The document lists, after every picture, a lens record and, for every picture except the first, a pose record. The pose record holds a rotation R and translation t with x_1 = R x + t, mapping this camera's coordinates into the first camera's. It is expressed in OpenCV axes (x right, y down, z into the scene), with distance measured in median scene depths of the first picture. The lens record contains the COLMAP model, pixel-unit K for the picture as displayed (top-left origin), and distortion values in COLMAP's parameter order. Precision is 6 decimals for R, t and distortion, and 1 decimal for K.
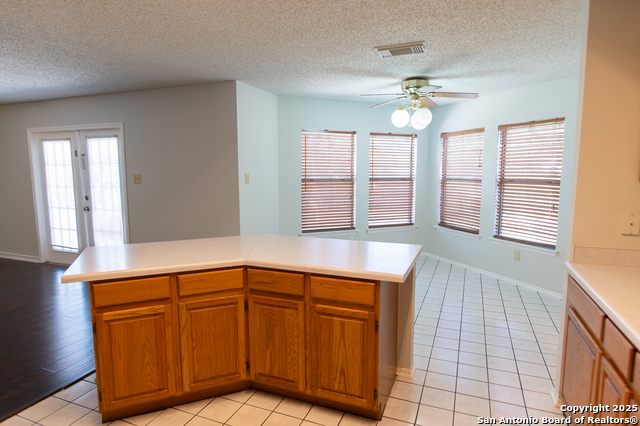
lens RADIAL K [[373.3, 0, 320.0], [0, 373.3, 213.0], [0, 0, 1]] dist [-0.001012, -0.000347]
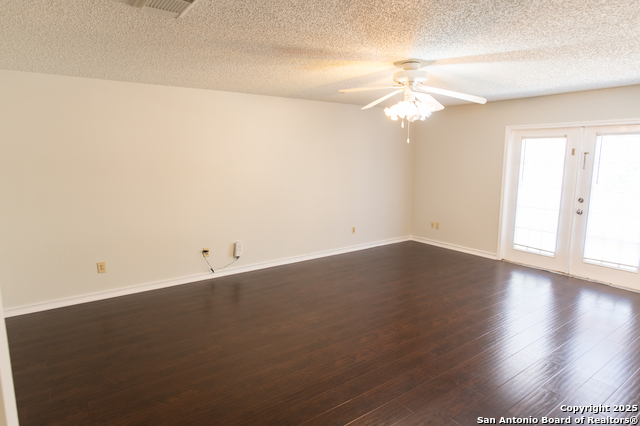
lens RADIAL K [[373.3, 0, 320.0], [0, 373.3, 213.0], [0, 0, 1]] dist [-0.001012, -0.000347]
pose [[0.843081, 0.083397, -0.531281, -0.675509], [-0.063249, 0.996423, 0.056043, -0.020350], [0.534054, -0.013646, 0.845340, -0.121542]]
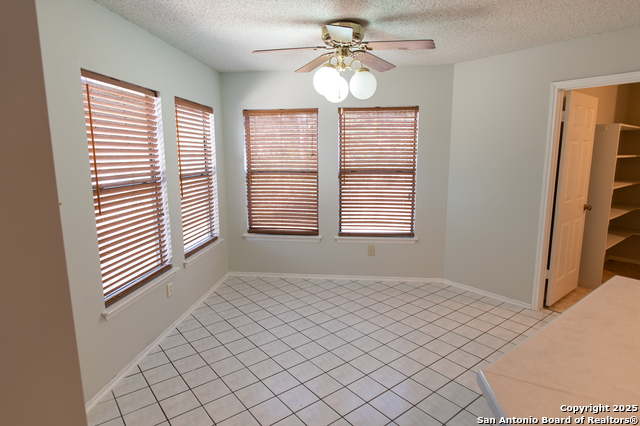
lens RADIAL K [[373.3, 0, 320.0], [0, 373.3, 213.0], [0, 0, 1]] dist [-0.001012, -0.000347]
pose [[0.490340, -0.140743, 0.860092, -0.288001], [0.104396, 0.989254, 0.102363, -0.077701], [-0.865256, 0.039598, 0.499764, 0.551505]]
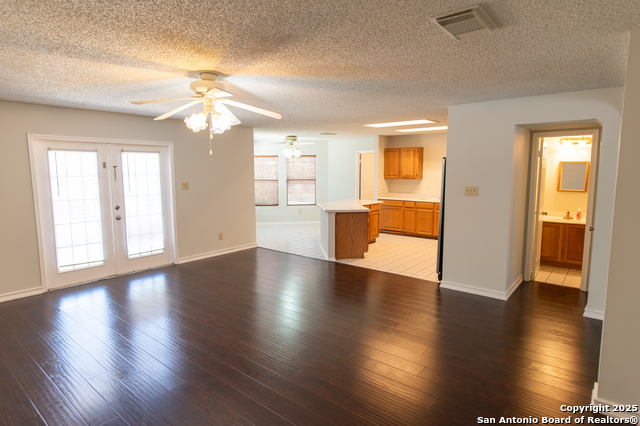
lens RADIAL K [[365.8, 0, 320.0], [0, 365.8, 213.0], [0, 0, 1]] dist [-0.003466, -0.000794]
pose [[0.292238, -0.114048, 0.949521, -1.435771], [0.112695, 0.990053, 0.084232, -0.047985], [-0.949683, 0.082390, 0.302183, 0.149030]]
